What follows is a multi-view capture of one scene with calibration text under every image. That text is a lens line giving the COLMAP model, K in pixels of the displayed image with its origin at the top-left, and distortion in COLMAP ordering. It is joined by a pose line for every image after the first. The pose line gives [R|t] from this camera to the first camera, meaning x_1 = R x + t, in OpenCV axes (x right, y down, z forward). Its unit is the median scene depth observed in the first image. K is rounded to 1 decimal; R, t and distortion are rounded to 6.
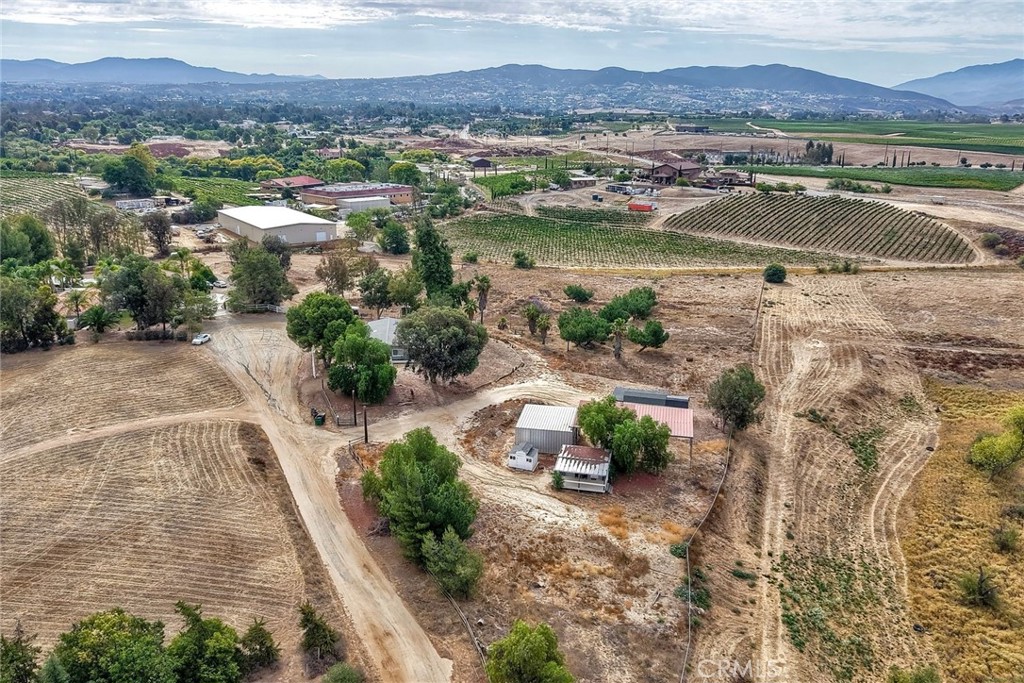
lens RADIAL K [[815.0, 0, 512.0], [0, 815.0, 341.5], [0, 0, 1]] dist [0.018378, -0.002050]
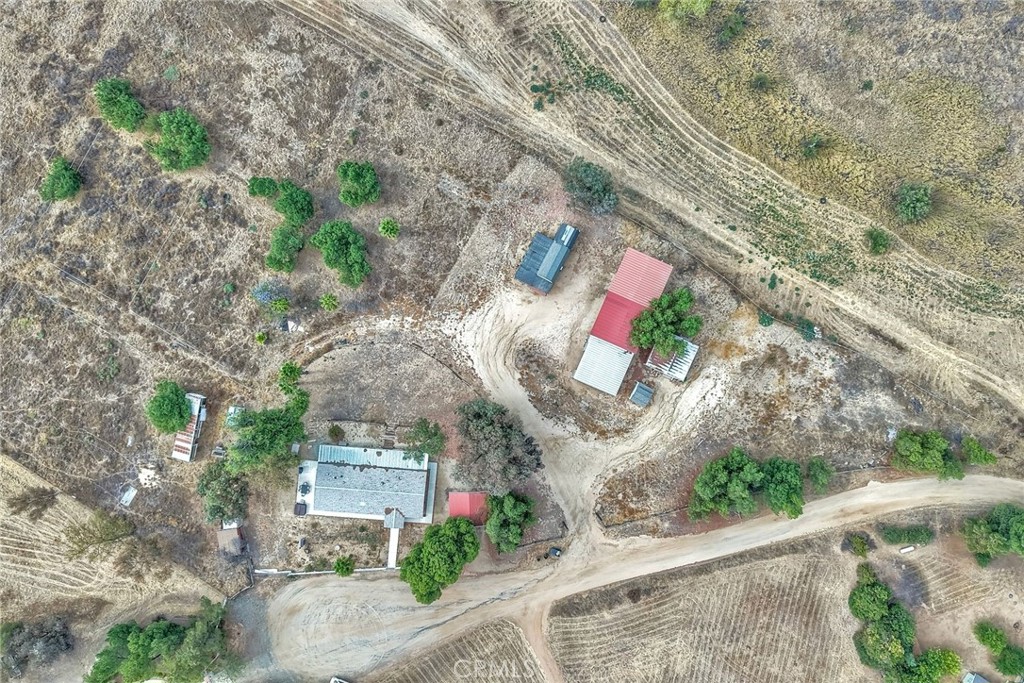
lens RADIAL K [[841.6, 0, 491.9], [0, 841.6, 341.9], [0, 0, 1]] dist [0.010167, 0.008556]
pose [[0.202564, -0.979263, -0.003421, 0.062915], [0.256814, 0.049751, 0.965179, -1.446410], [-0.944994, -0.196390, 0.261566, 1.066239]]
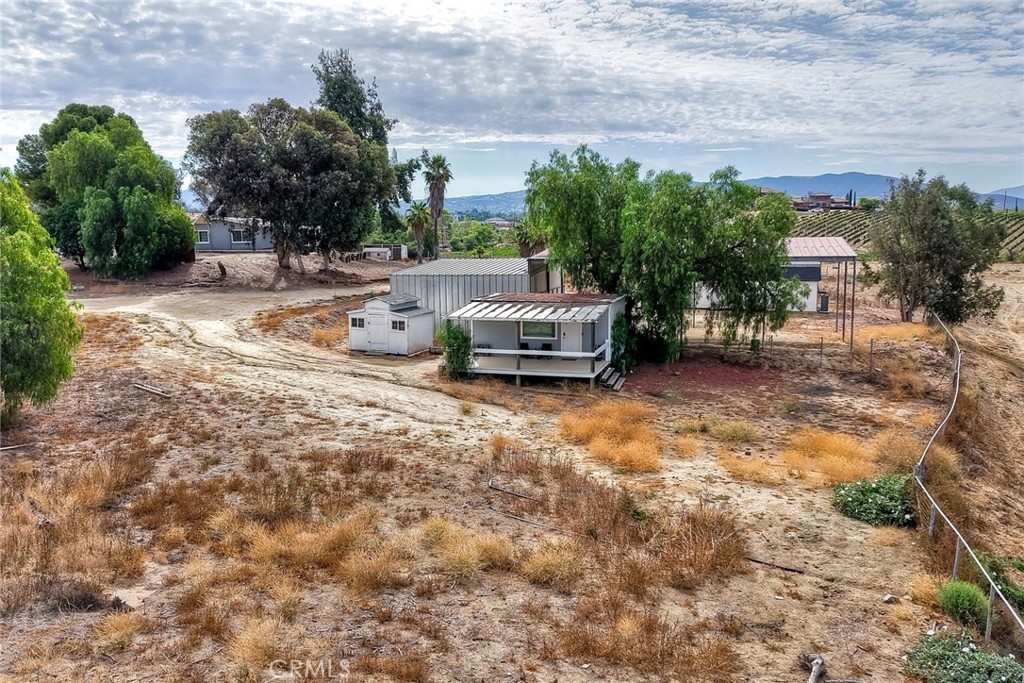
lens RADIAL K [[815.0, 0, 512.0], [0, 815.0, 341.5], [0, 0, 1]] dist [0.018378, -0.002050]
pose [[0.995453, -0.015103, -0.094044, 0.124758], [0.000169, 0.987626, -0.156825, 0.247810], [0.095249, 0.156096, 0.983139, 0.756418]]
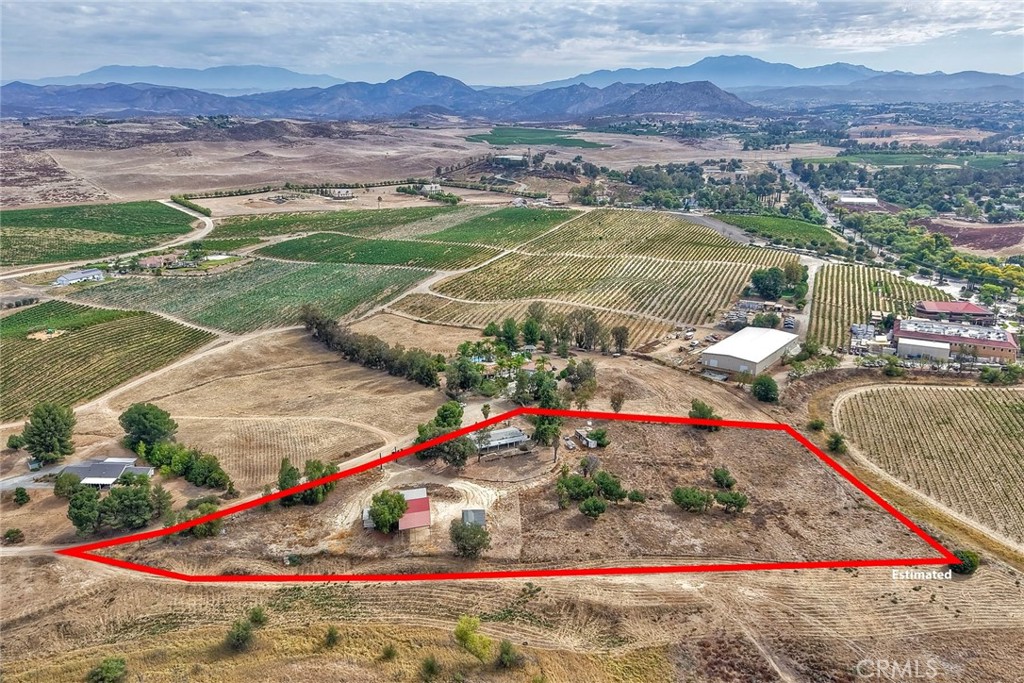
lens RADIAL K [[815.0, 0, 512.0], [0, 815.0, 341.5], [0, 0, 1]] dist [0.018378, -0.002050]
pose [[0.341954, 0.266625, -0.901099, 2.355577], [-0.269877, 0.946373, 0.177607, -0.884437], [0.900130, 0.182453, 0.395572, 0.443384]]
